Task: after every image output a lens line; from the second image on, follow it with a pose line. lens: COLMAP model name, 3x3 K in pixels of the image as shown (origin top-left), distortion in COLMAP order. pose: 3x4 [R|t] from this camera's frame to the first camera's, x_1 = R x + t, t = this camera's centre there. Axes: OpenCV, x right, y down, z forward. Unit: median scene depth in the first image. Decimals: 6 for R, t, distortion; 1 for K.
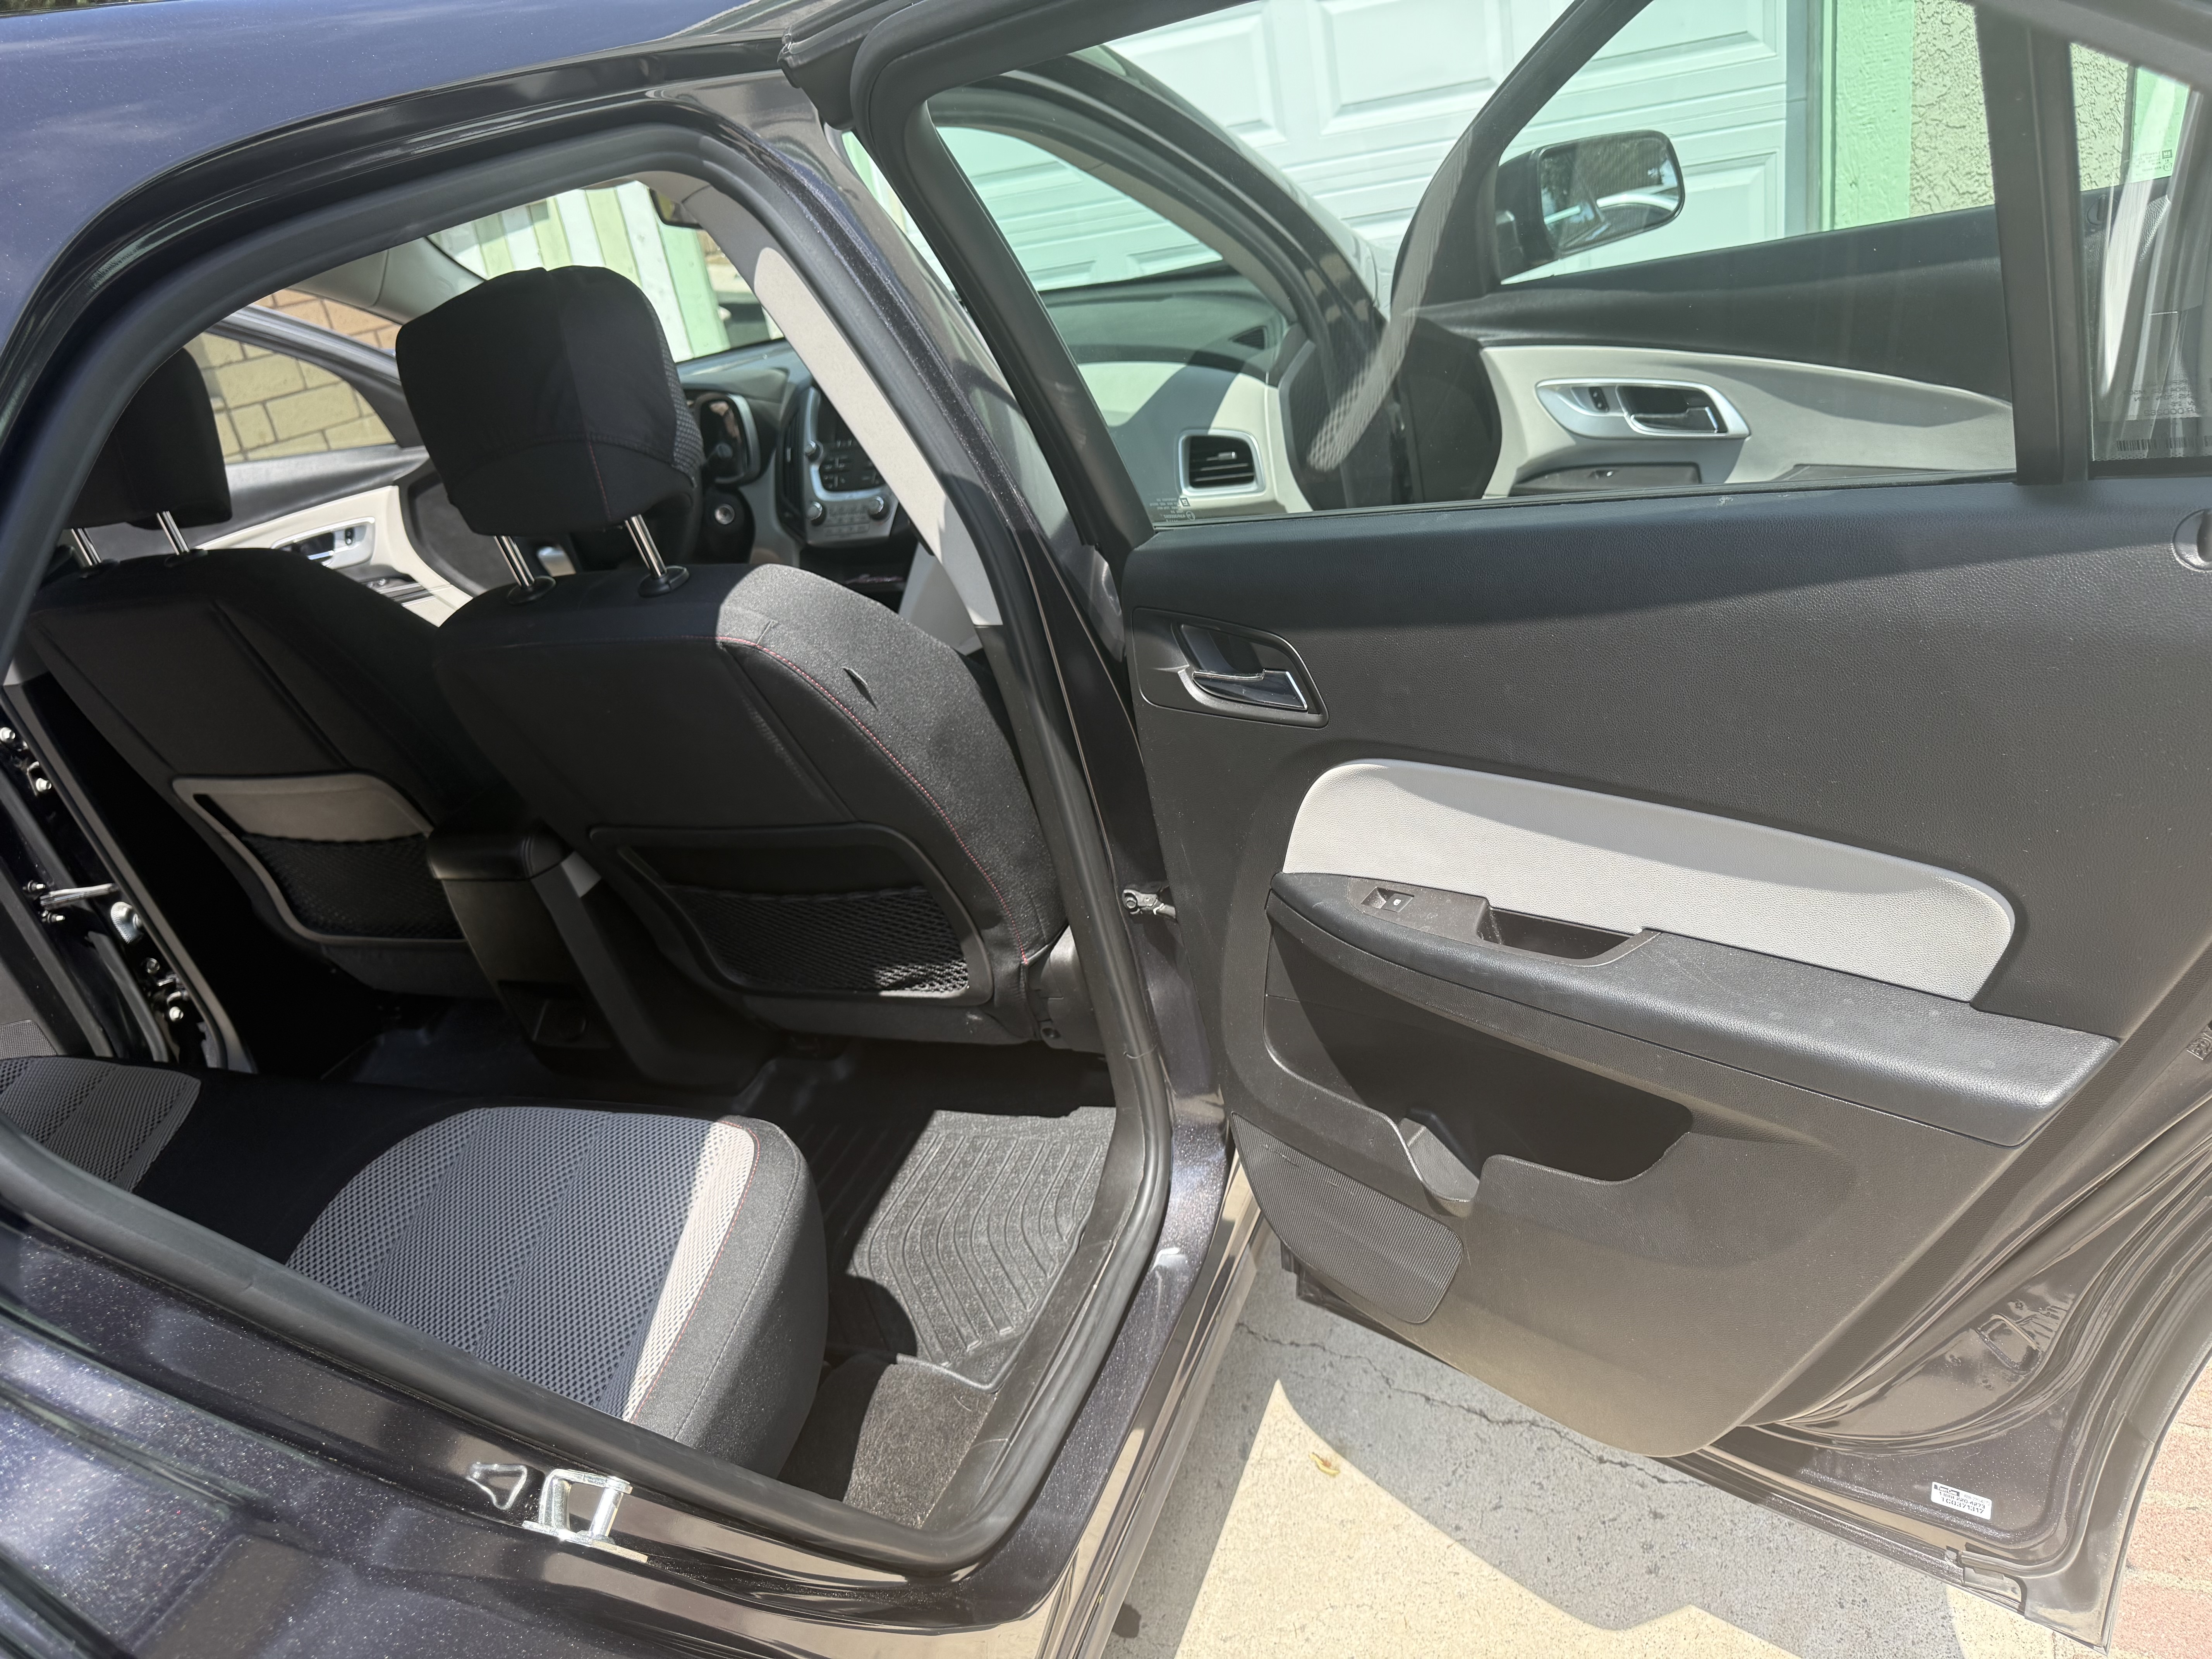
lens RADIAL K [[1535.8, 0, 1117.1], [0, 1535.8, 824.5], [0, 0, 1]] dist [-0.003721, -0.005266]
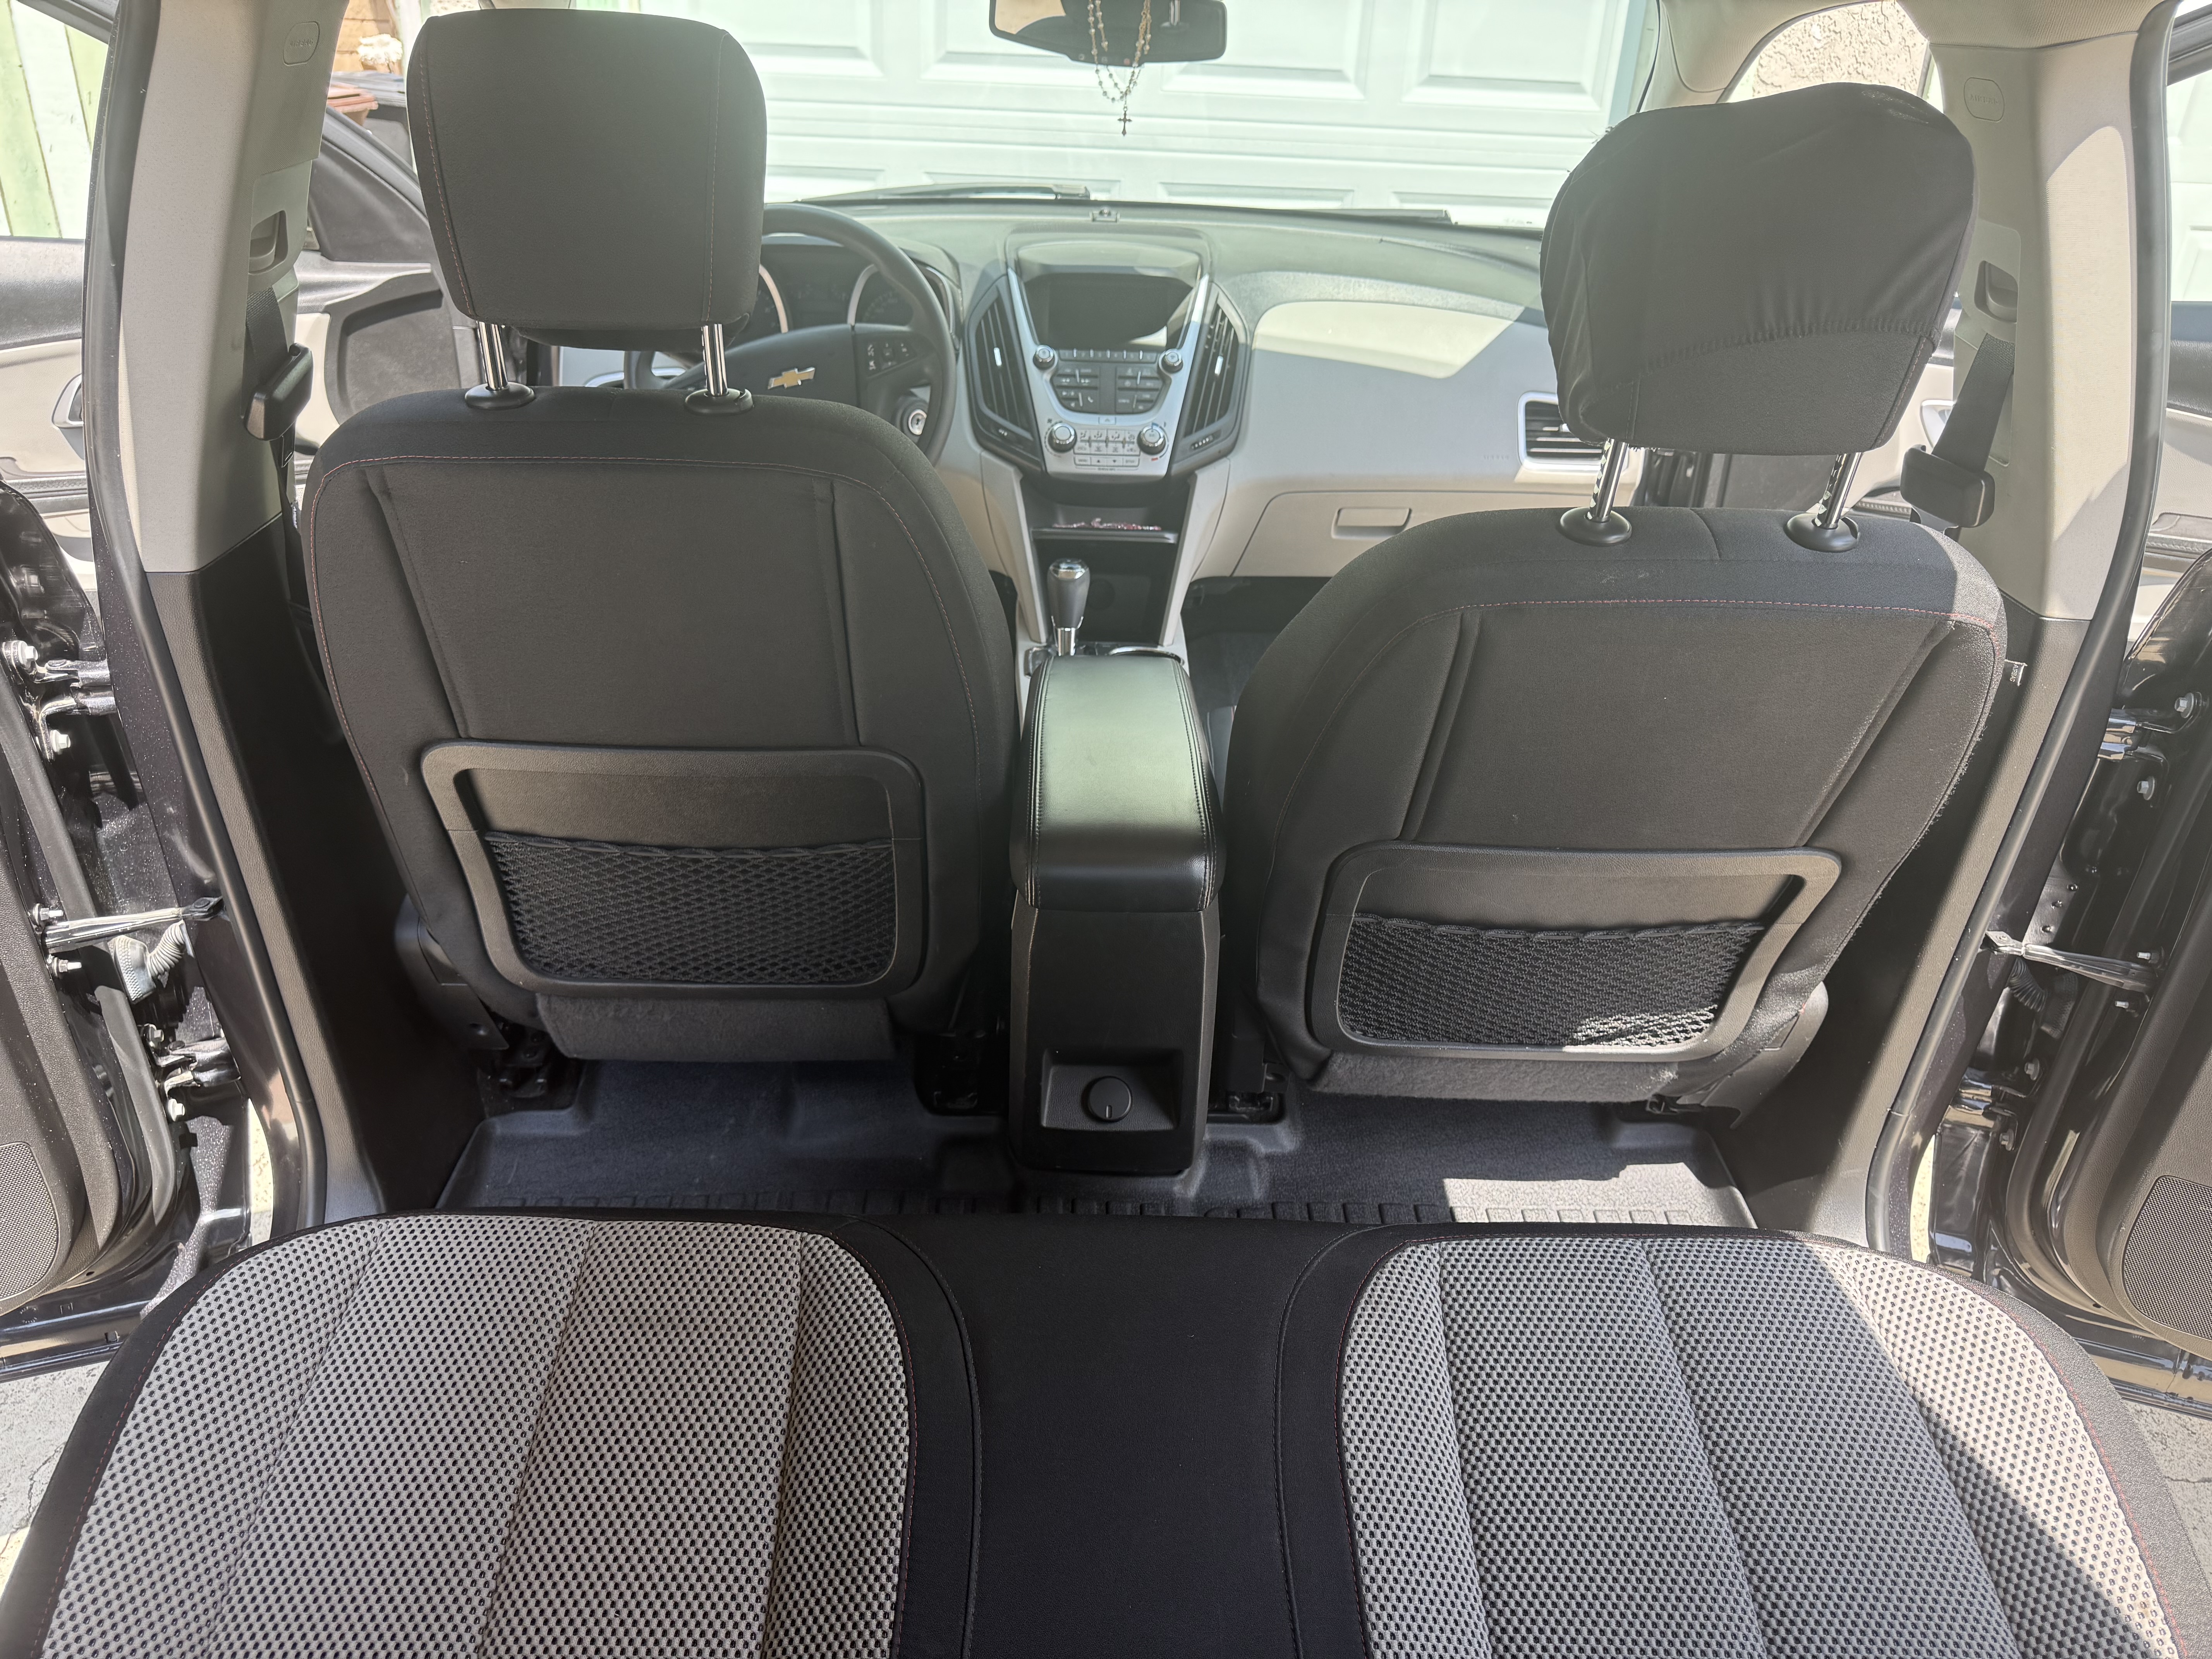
lens RADIAL K [[1535.8, 0, 1117.1], [0, 1535.8, 824.5], [0, 0, 1]] dist [-0.003721, -0.005266]
pose [[0.893014, 0.020690, 0.449554, -0.525777], [-0.029011, 0.999511, 0.011628, -0.009858], [-0.449093, -0.023426, 0.893178, 0.263793]]
